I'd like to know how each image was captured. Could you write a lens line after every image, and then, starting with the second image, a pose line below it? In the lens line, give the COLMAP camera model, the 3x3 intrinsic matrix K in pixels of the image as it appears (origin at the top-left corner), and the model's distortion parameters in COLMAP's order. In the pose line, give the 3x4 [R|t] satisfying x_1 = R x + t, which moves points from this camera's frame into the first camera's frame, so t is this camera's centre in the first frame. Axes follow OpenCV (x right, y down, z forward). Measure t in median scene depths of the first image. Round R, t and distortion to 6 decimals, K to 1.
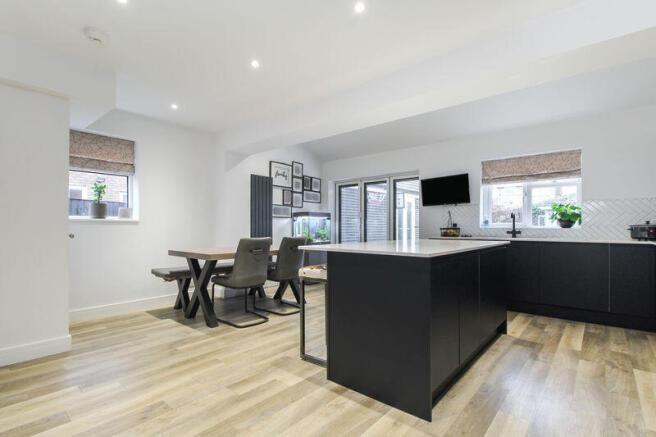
lens RADIAL K [[311.7, 0, 327.4], [0, 311.7, 228.2], [0, 0, 1]] dist [-0.013511, -0.001253]
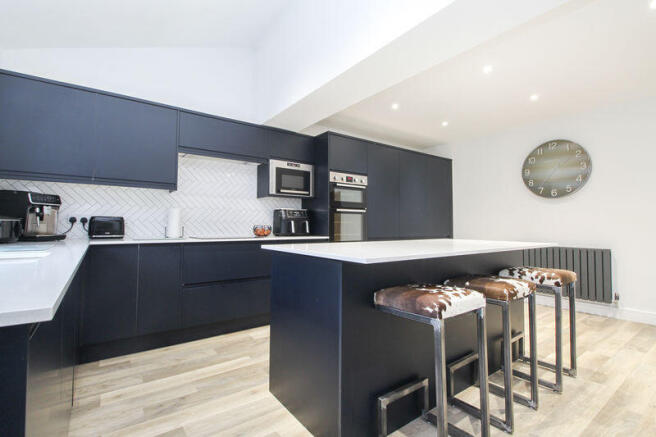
lens RADIAL K [[311.7, 0, 331.2], [0, 311.7, 217.9], [0, 0, 1]] dist [-0.013511, -0.001253]
pose [[-0.977165, 0.001401, 0.212478, 0.329115], [-0.005228, 0.999517, -0.030633, 0.005069], [-0.212419, -0.031045, -0.976685, 1.652654]]
